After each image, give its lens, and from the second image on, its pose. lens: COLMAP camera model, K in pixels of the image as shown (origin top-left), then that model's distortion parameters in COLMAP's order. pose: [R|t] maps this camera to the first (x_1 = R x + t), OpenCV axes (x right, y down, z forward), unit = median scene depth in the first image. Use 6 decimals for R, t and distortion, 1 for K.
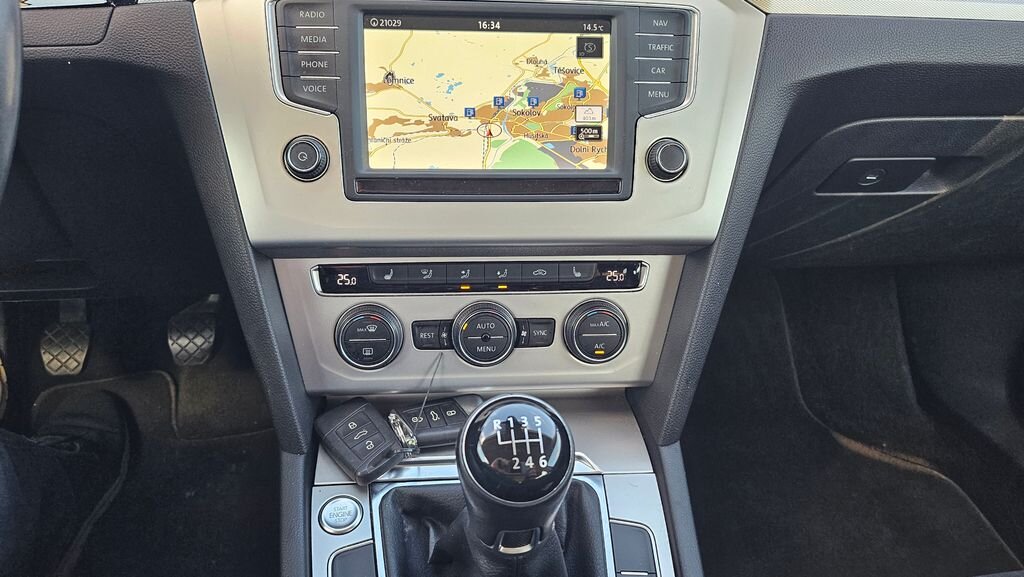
lens RADIAL K [[731.1, 0, 485.8], [0, 731.1, 276.1], [0, 0, 1]] dist [0.022464, -0.000318]
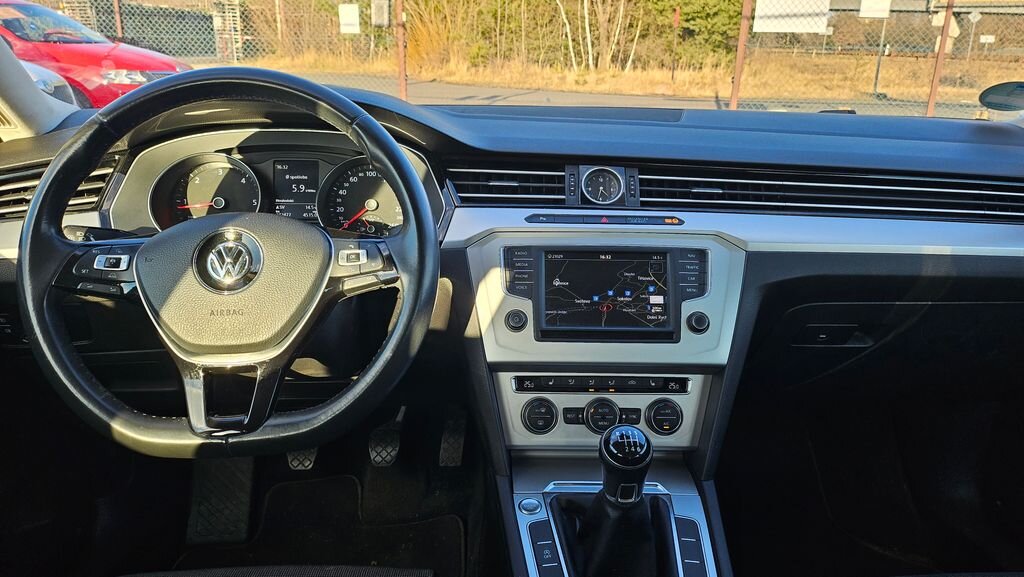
lens RADIAL K [[717.7, 0, 508.4], [0, 717.7, 289.4], [0, 0, 1]] dist [0.081001, -0.086050]
pose [[0.997179, 0.003317, -0.074993, -0.104118], [-0.019622, 0.975807, -0.217753, 0.170722], [0.072456, 0.218610, 0.973119, -0.865598]]
